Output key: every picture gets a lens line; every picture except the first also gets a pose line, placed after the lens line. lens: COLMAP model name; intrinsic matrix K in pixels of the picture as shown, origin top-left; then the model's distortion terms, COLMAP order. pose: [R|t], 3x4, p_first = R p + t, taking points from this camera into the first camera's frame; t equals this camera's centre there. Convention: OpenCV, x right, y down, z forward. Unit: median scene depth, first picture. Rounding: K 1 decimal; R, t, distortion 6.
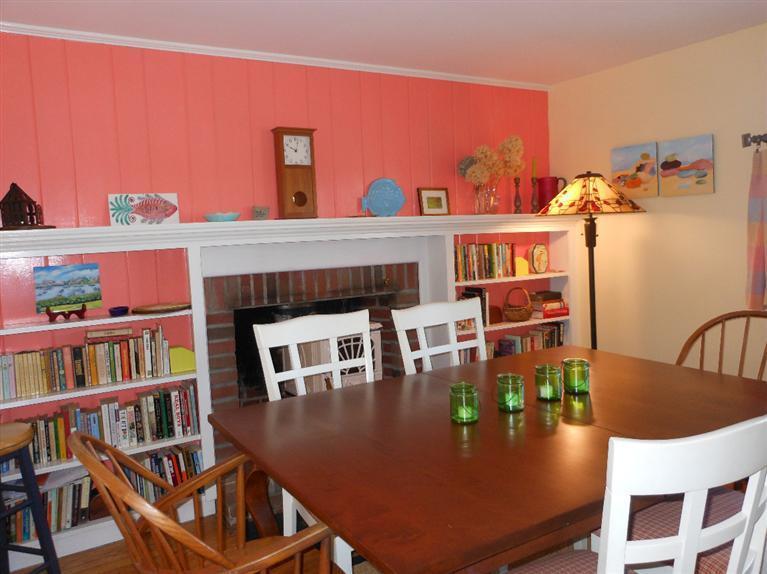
lens RADIAL K [[573.1, 0, 383.5], [0, 573.1, 287.0], [0, 0, 1]] dist [-0.005154, -0.001040]
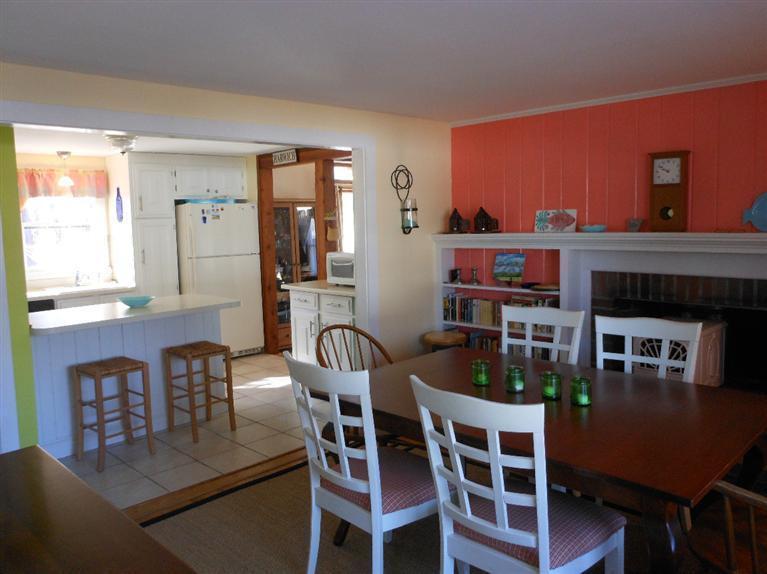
lens RADIAL K [[627.0, 0, 383.5], [0, 627.0, 287.0], [0, 0, 1]] dist [-0.012221, -0.000086]
pose [[0.270794, 0.150842, -0.950746, 0.997041], [-0.077276, 0.987866, 0.134722, -0.144199], [0.959531, 0.036988, 0.279164, 0.118403]]
